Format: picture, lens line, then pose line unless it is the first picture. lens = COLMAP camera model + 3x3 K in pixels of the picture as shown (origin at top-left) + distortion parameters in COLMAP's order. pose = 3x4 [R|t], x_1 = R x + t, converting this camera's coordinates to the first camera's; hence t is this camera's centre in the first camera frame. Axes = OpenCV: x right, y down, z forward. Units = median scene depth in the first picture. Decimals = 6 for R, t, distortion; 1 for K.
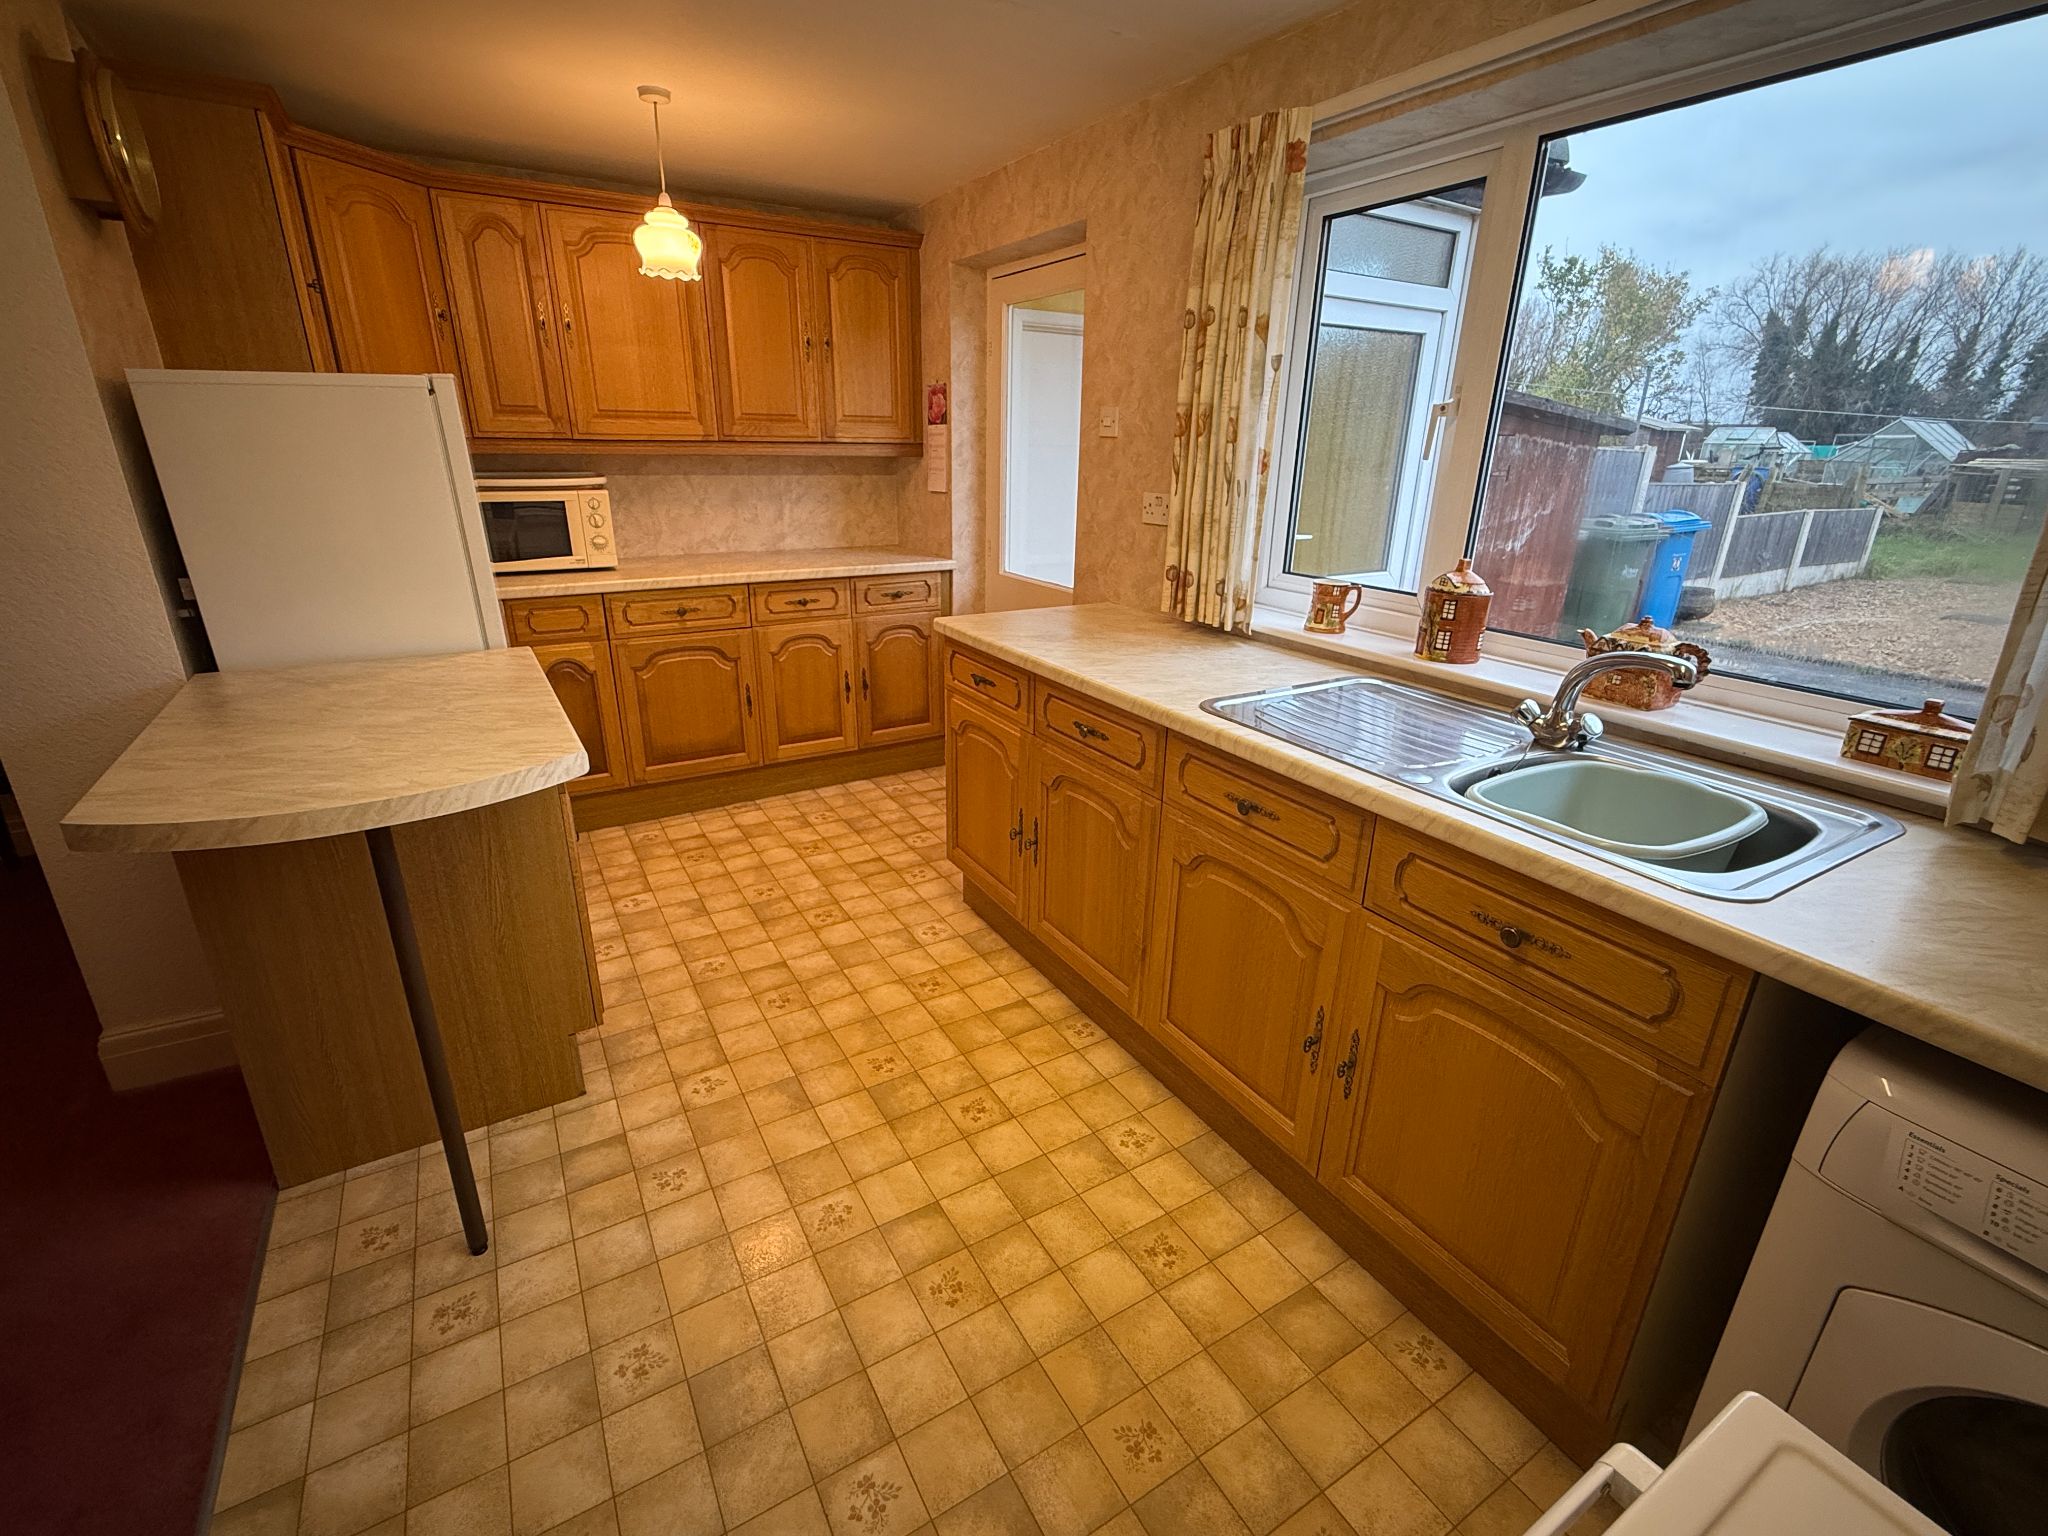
lens RADIAL K [[907.2, 0, 1020.3], [0, 907.2, 769.1], [0, 0, 1]] dist [0.001195, 0.000034]
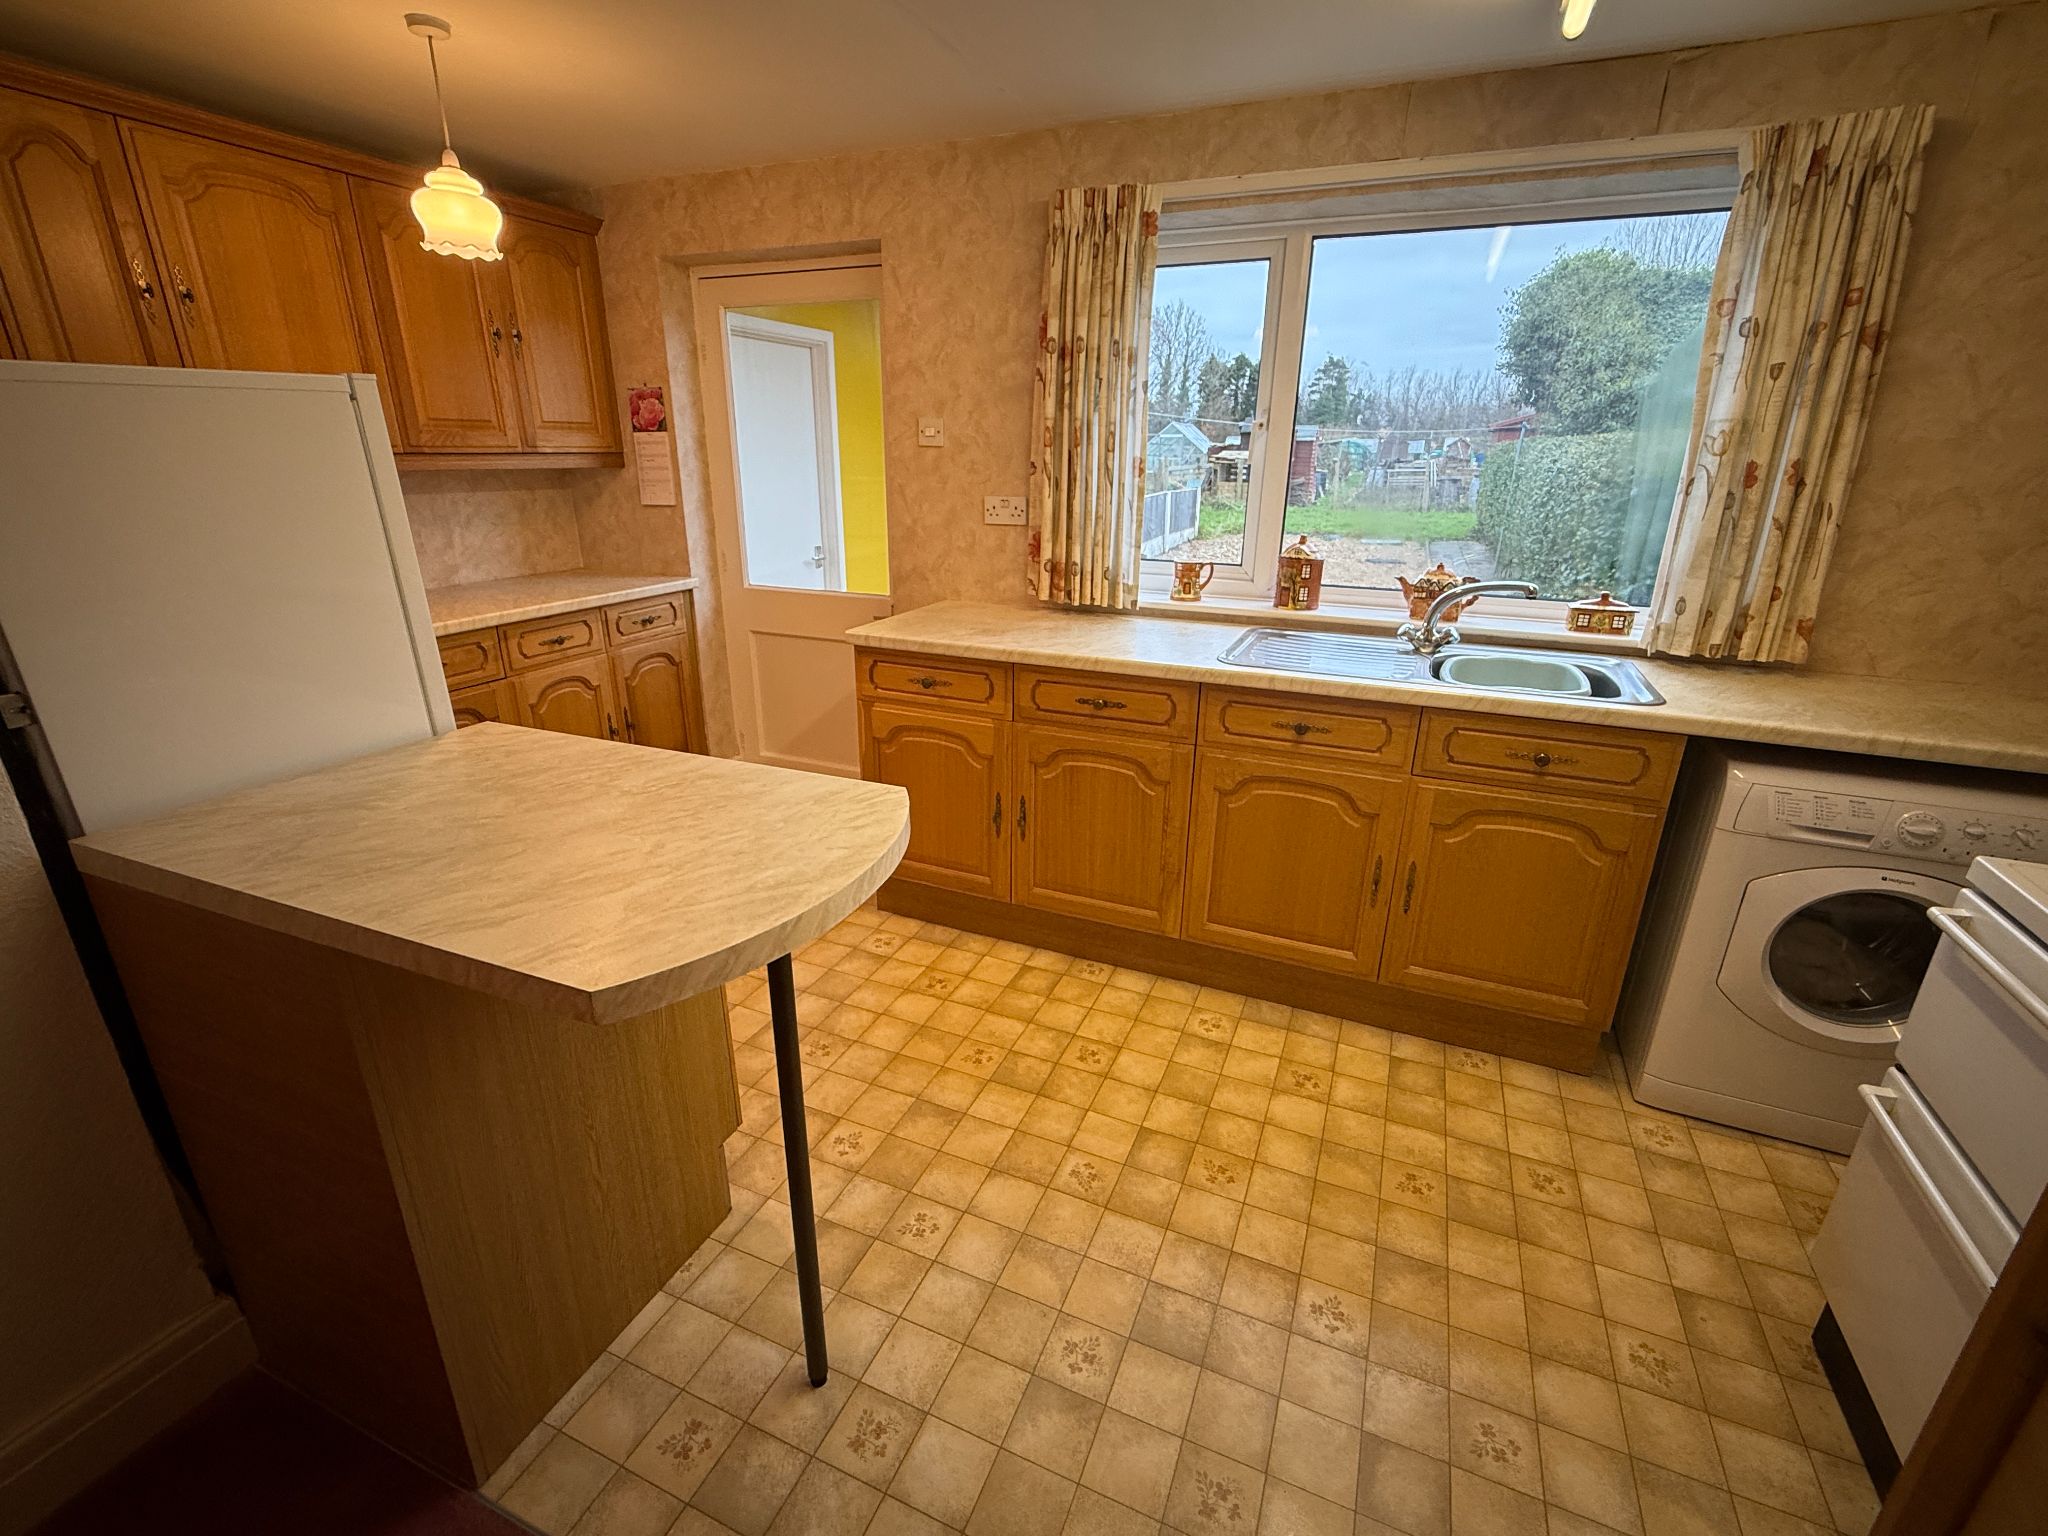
lens RADIAL K [[907.2, 0, 1020.3], [0, 907.2, 769.1], [0, 0, 1]] dist [0.001195, 0.000034]
pose [[0.809967, -0.204567, 0.549641, -0.508013], [0.203942, 0.976949, 0.063068, -0.041829], [-0.549873, 0.061011, 0.833017, 0.077166]]
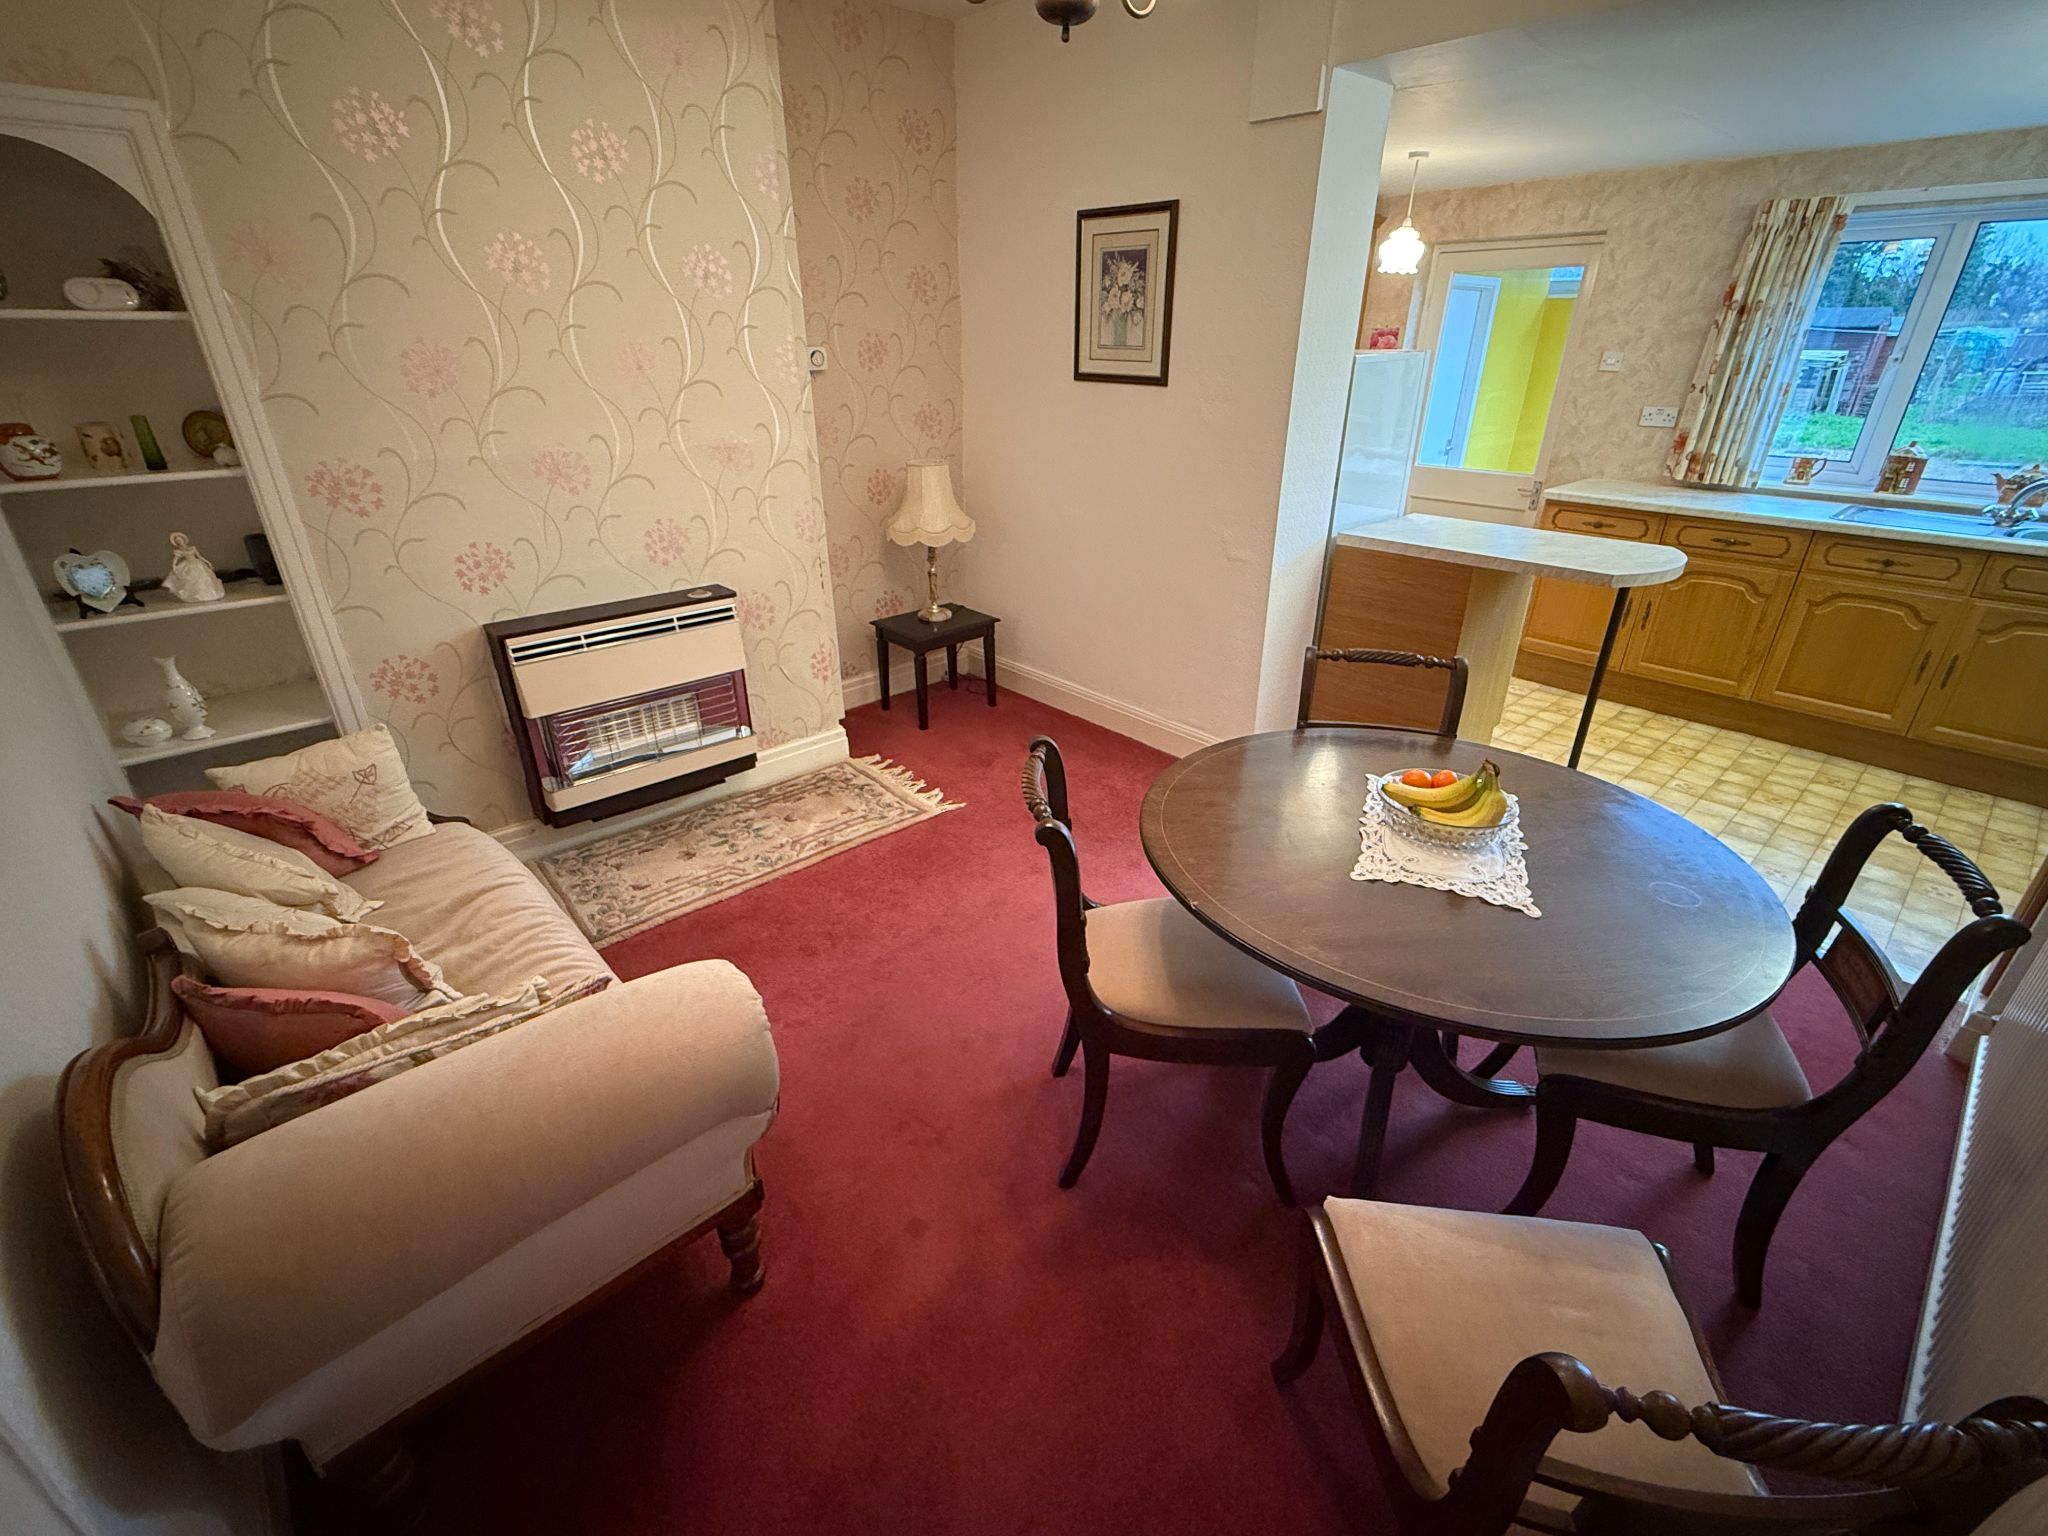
lens RADIAL K [[907.2, 0, 1020.3], [0, 907.2, 769.1], [0, 0, 1]] dist [0.001195, 0.000034]
pose [[0.979763, -0.096962, 0.175106, -1.332294], [0.079243, 0.991256, 0.105507, 0.083124], [-0.183805, -0.089496, 0.978880, -0.463236]]
